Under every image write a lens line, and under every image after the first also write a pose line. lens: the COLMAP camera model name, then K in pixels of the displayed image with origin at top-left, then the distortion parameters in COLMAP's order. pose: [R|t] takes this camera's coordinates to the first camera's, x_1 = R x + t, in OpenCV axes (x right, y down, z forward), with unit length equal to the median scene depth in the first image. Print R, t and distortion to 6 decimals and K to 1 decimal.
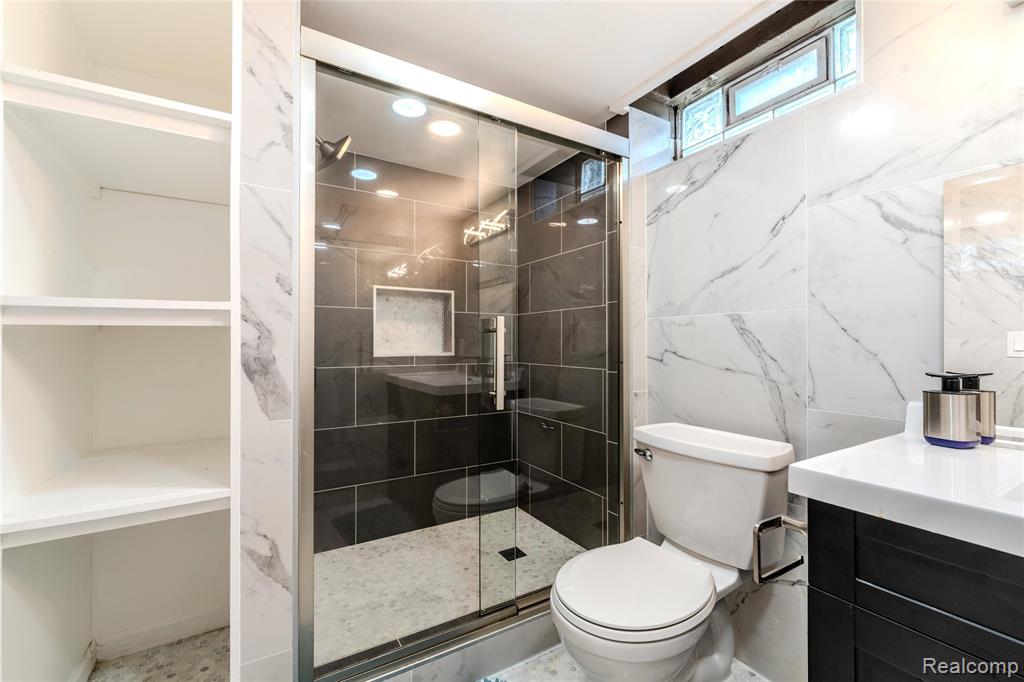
lens RADIAL K [[429.4, 0, 499.2], [0, 429.4, 341.9], [0, 0, 1]] dist [-0.000646, -0.000461]
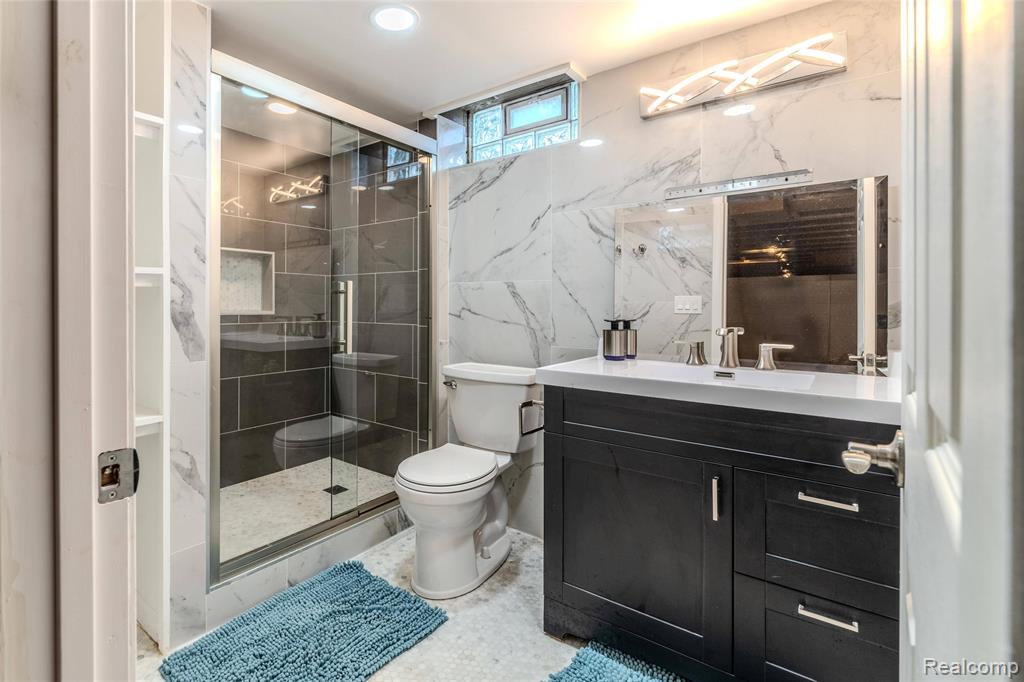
lens RADIAL K [[429.4, 0, 499.2], [0, 429.4, 341.9], [0, 0, 1]] dist [-0.000646, -0.000461]
pose [[0.886512, -0.039543, 0.461014, -0.141934], [-0.002814, 0.995862, 0.090830, 0.002931], [-0.462698, -0.081820, 0.882732, -0.250111]]
